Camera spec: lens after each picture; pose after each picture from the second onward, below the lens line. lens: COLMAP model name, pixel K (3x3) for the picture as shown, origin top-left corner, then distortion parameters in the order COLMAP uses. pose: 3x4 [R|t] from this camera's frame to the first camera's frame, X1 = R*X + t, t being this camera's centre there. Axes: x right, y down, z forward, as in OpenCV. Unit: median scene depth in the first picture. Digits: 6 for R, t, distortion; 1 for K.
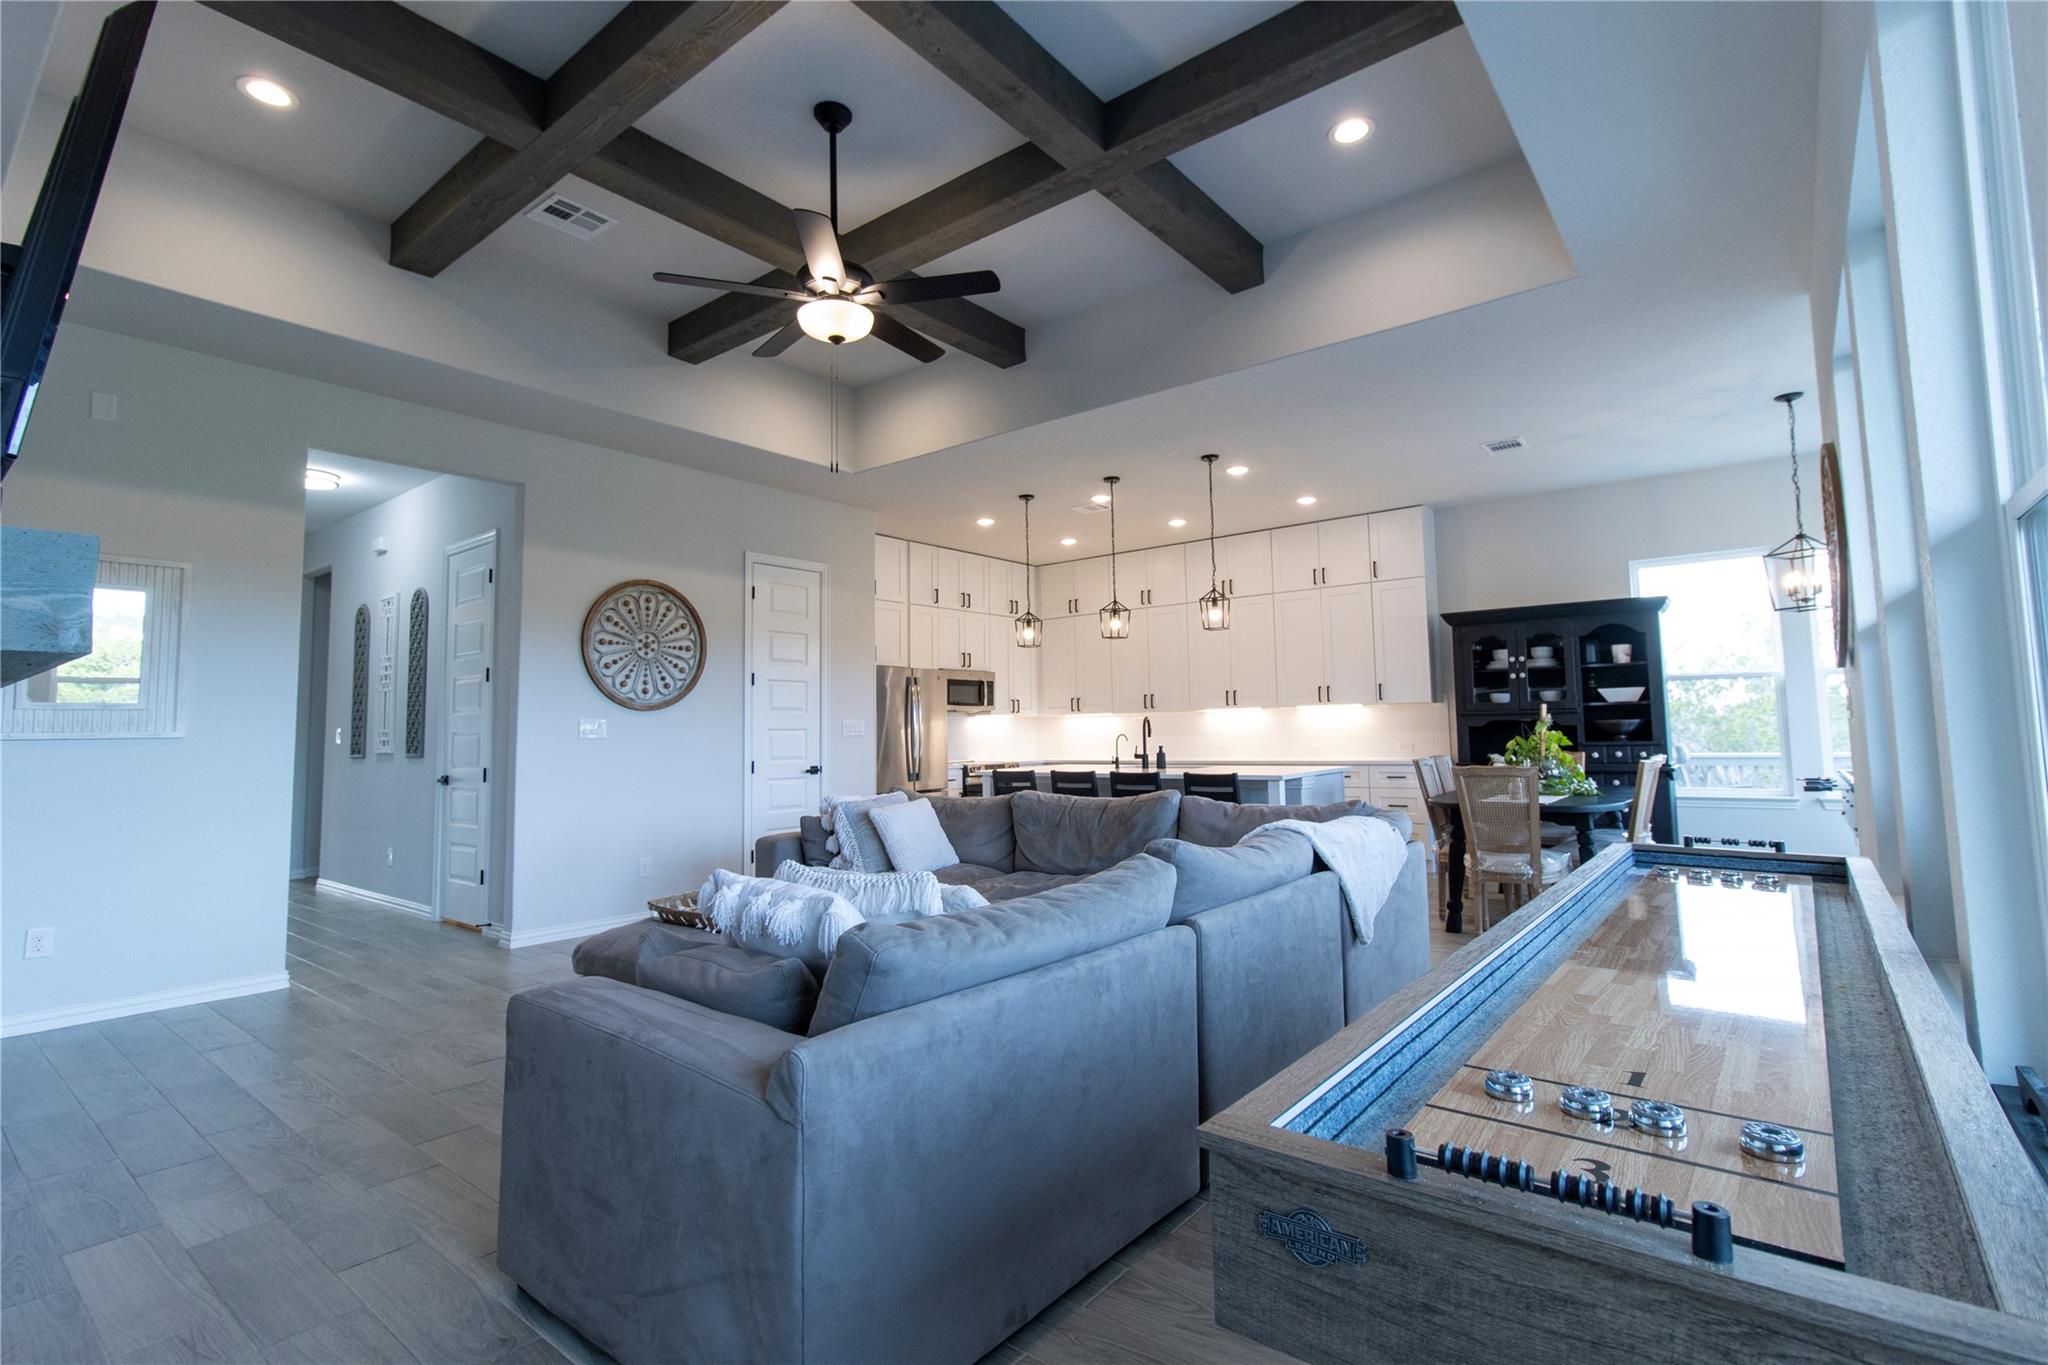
lens RADIAL K [[944.8, 0, 1037.8], [0, 944.8, 658.3], [0, 0, 1]] dist [0.001070, 0.000213]
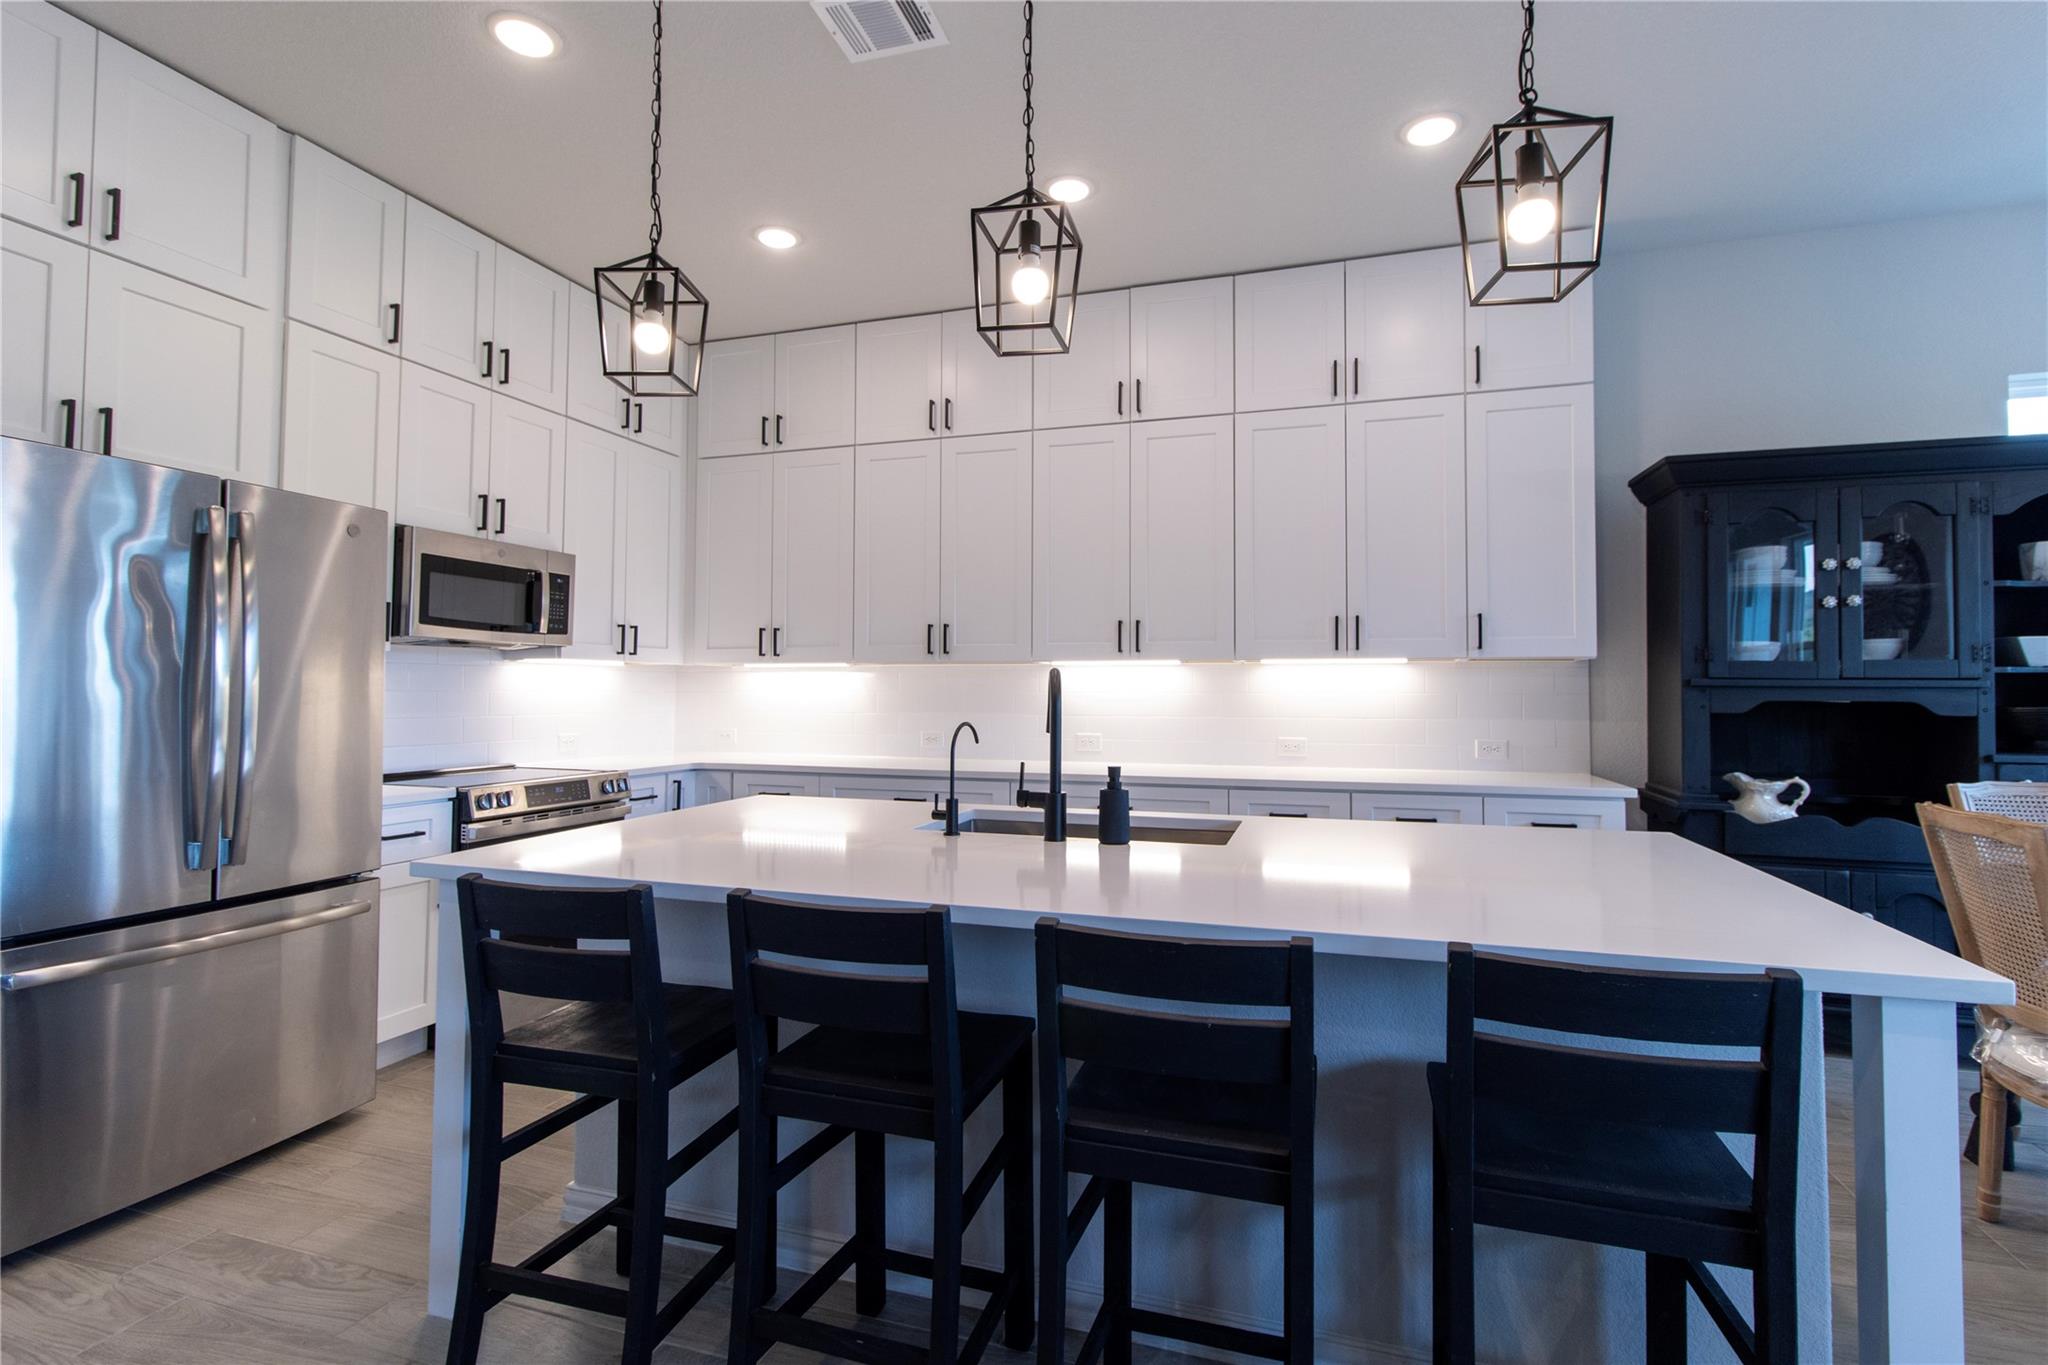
lens RADIAL K [[945.5, 0, 1039.9], [0, 945.5, 660.7], [0, 0, 1]] dist [0.001112, 0.000650]
pose [[0.935322, 0.033413, 0.352217, 0.001426], [-0.048642, 0.998221, 0.034472, 0.044788], [-0.350439, -0.049375, 0.935283, 0.652928]]
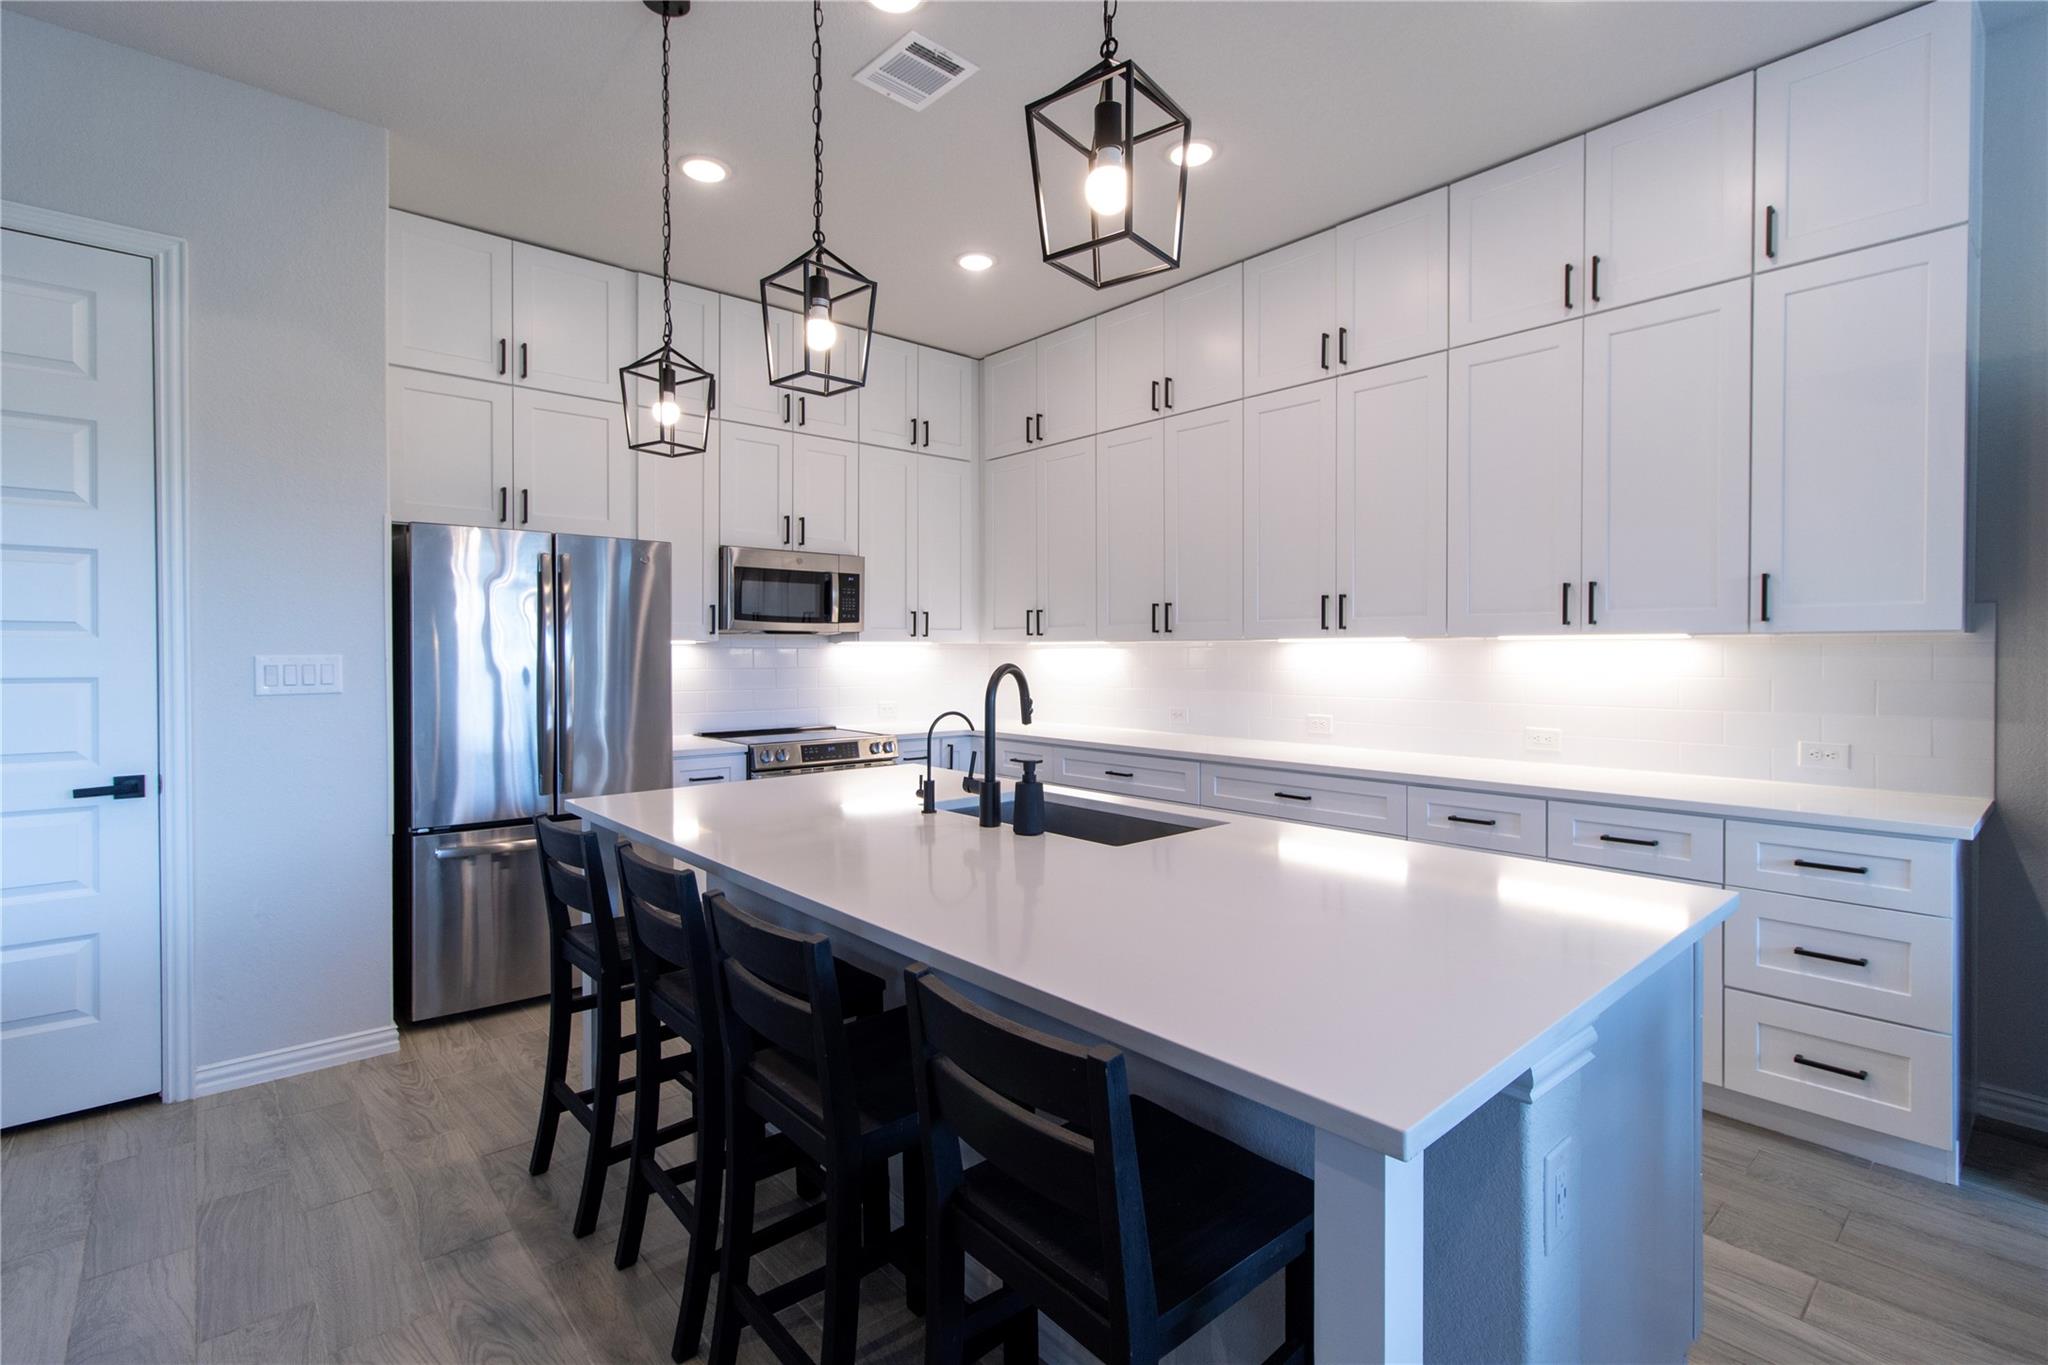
lens RADIAL K [[944.8, 0, 1037.8], [0, 944.8, 658.3], [0, 0, 1]] dist [0.001070, 0.000213]
pose [[0.984355, 0.019691, -0.175091, 0.166592], [-0.004161, 0.996056, 0.088628, 0.028641], [0.176145, -0.086513, 0.980555, 0.625925]]
